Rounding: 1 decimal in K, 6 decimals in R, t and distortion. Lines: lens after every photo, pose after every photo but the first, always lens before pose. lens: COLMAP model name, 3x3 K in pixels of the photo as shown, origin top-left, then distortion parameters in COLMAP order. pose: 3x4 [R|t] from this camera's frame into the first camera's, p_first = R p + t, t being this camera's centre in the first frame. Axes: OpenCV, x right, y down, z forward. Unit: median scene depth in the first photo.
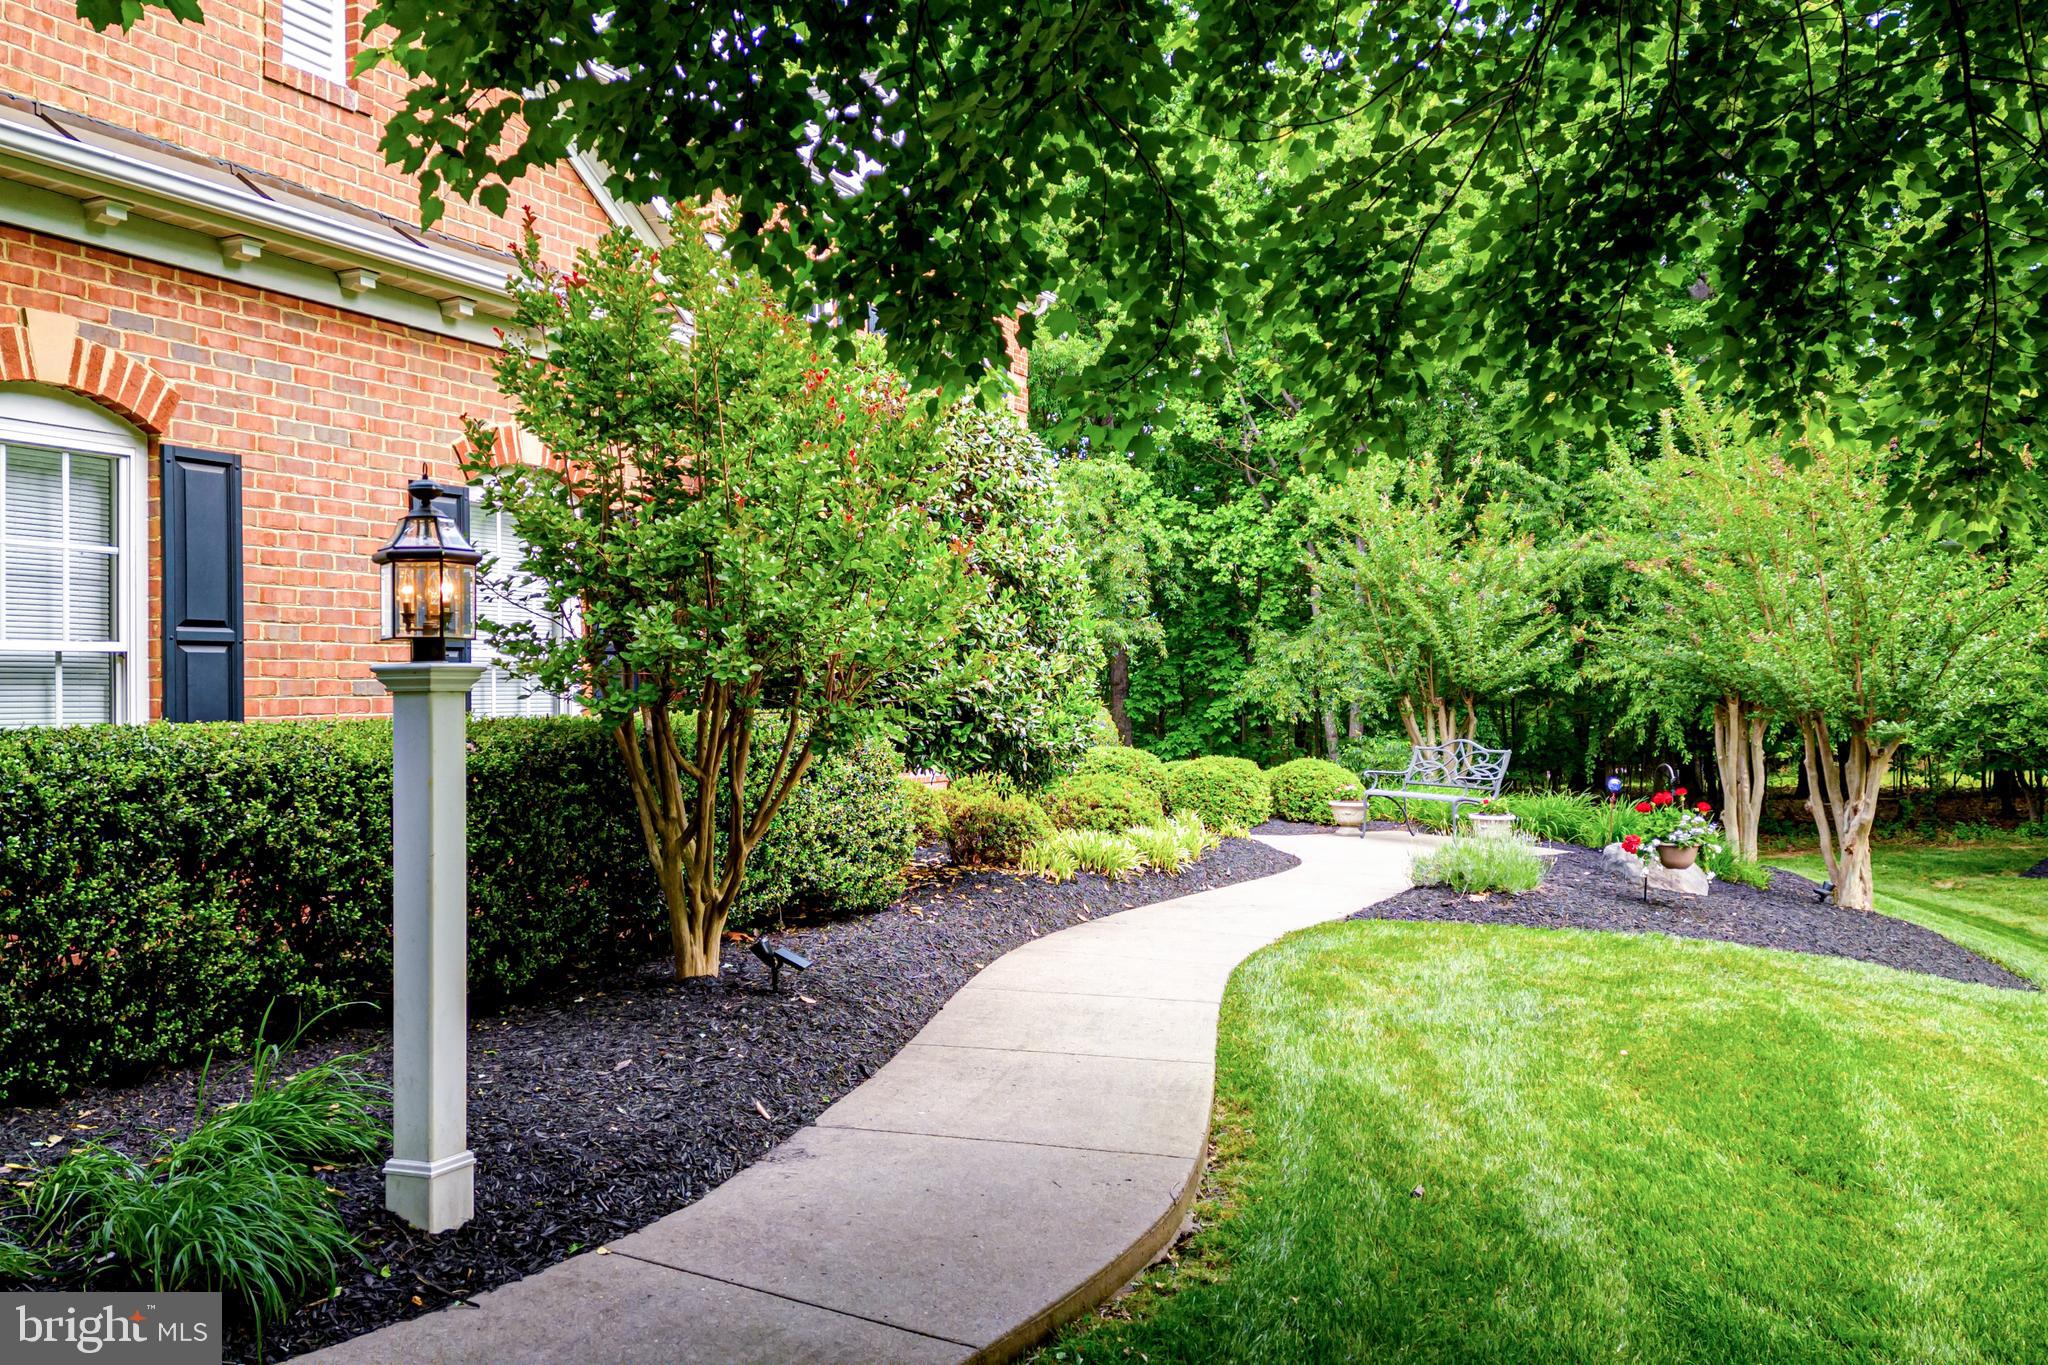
lens RADIAL K [[1680.3, 0, 1032.7], [0, 1680.3, 685.7], [0, 0, 1]] dist [0.054366, -0.006800]
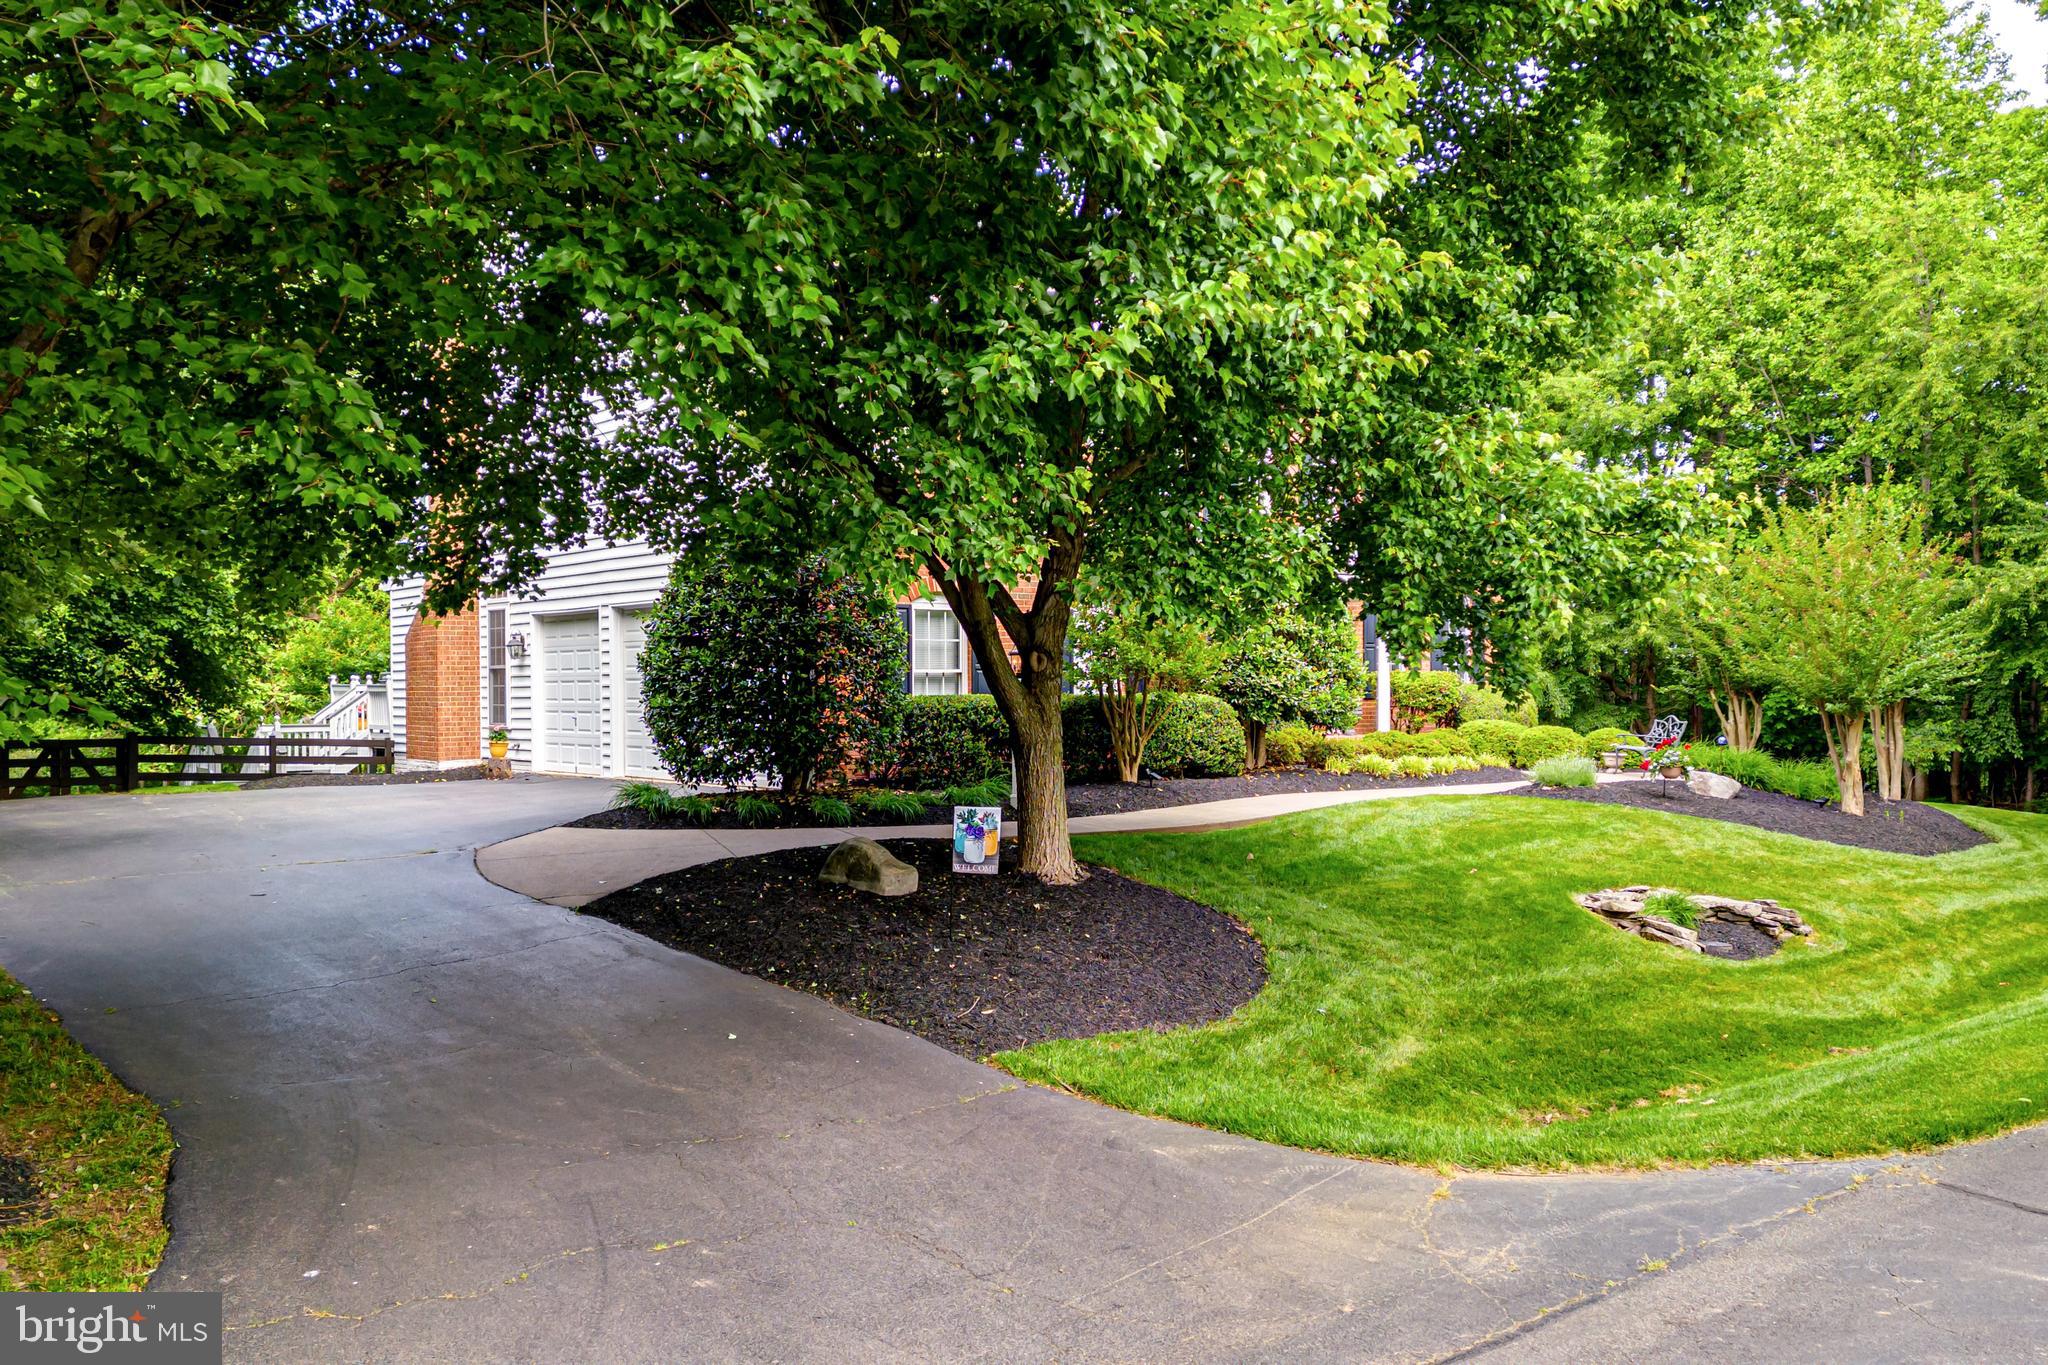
lens RADIAL K [[1680.3, 0, 1027.0], [0, 1680.3, 681.3], [0, 0, 1]] dist [0.054366, -0.006800]
pose [[0.893336, -0.000234, -0.449390, 0.848610], [0.000421, 1.000000, 0.000316, -0.005045], [0.449389, -0.000472, 0.893336, -1.503810]]
